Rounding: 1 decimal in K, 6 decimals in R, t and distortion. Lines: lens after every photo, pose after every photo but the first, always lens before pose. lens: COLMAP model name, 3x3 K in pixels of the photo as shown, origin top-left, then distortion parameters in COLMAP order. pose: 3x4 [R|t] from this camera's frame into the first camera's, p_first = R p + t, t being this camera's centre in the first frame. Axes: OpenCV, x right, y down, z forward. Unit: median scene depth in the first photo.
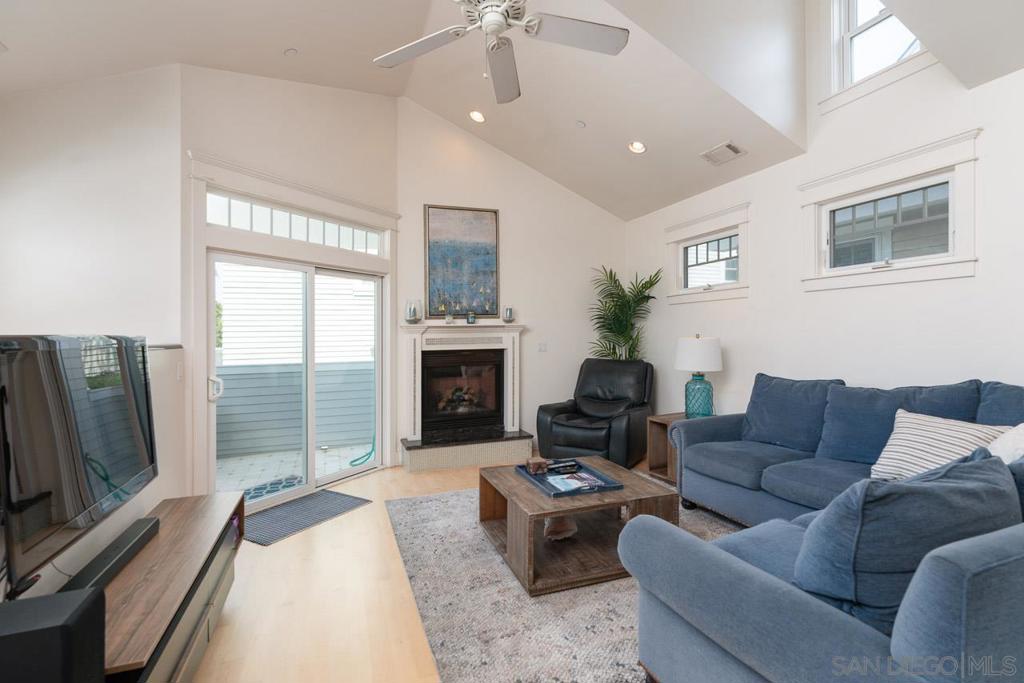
lens RADIAL K [[470.3, 0, 510.6], [0, 470.3, 328.8], [0, 0, 1]] dist [-0.002026, 0.000259]
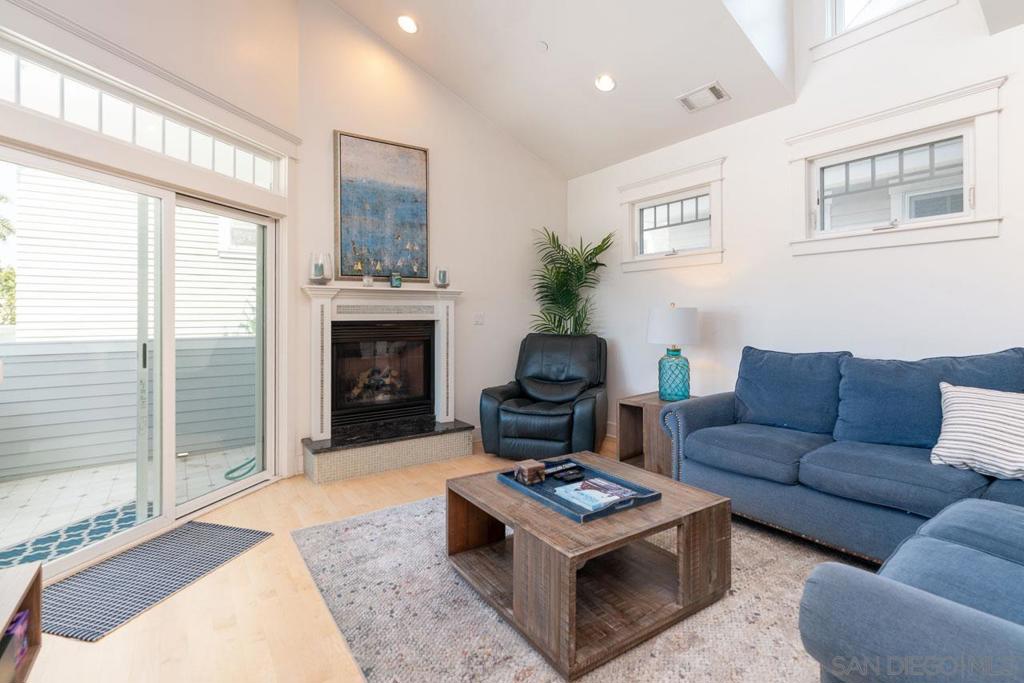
lens RADIAL K [[470.3, 0, 501.6], [0, 470.3, 317.8], [0, 0, 1]] dist [-0.002026, 0.000259]
pose [[0.970277, 0.009912, 0.241794, -0.115371], [-0.013068, 0.999849, 0.011454, 0.031543], [-0.241644, -0.014273, 0.970260, 0.215803]]
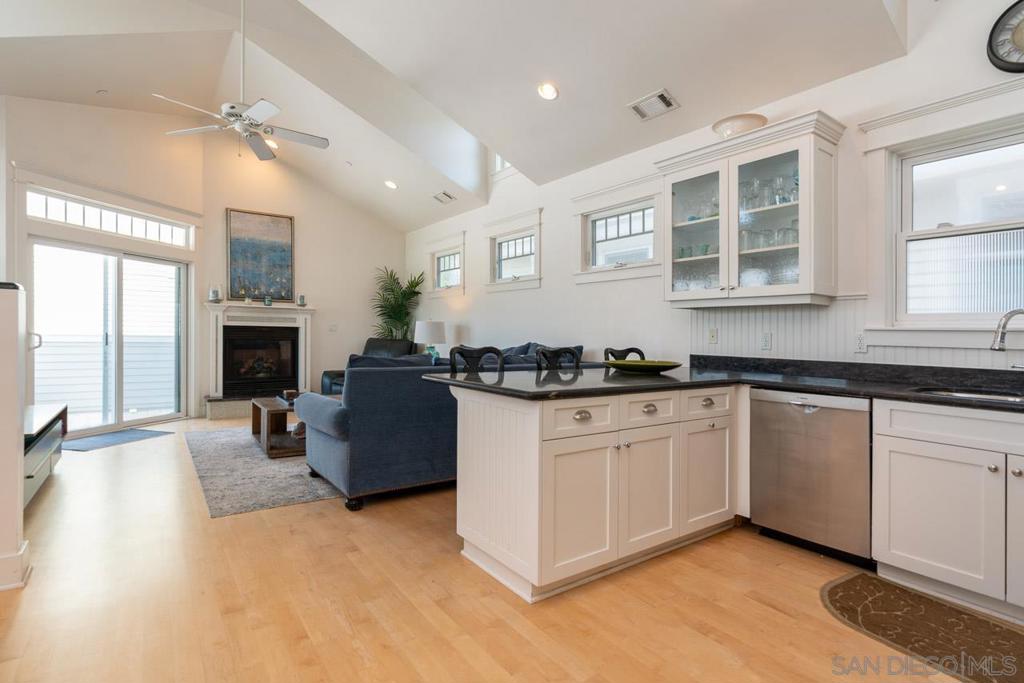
lens RADIAL K [[500.1, 0, 528.9], [0, 500.1, 352.6], [0, 0, 1]] dist [-0.020662, 0.002032]
pose [[0.957552, 0.020451, 0.287533, 0.231345], [-0.033334, 0.998644, 0.039980, 0.042478], [-0.286325, -0.047868, 0.956936, -0.542966]]
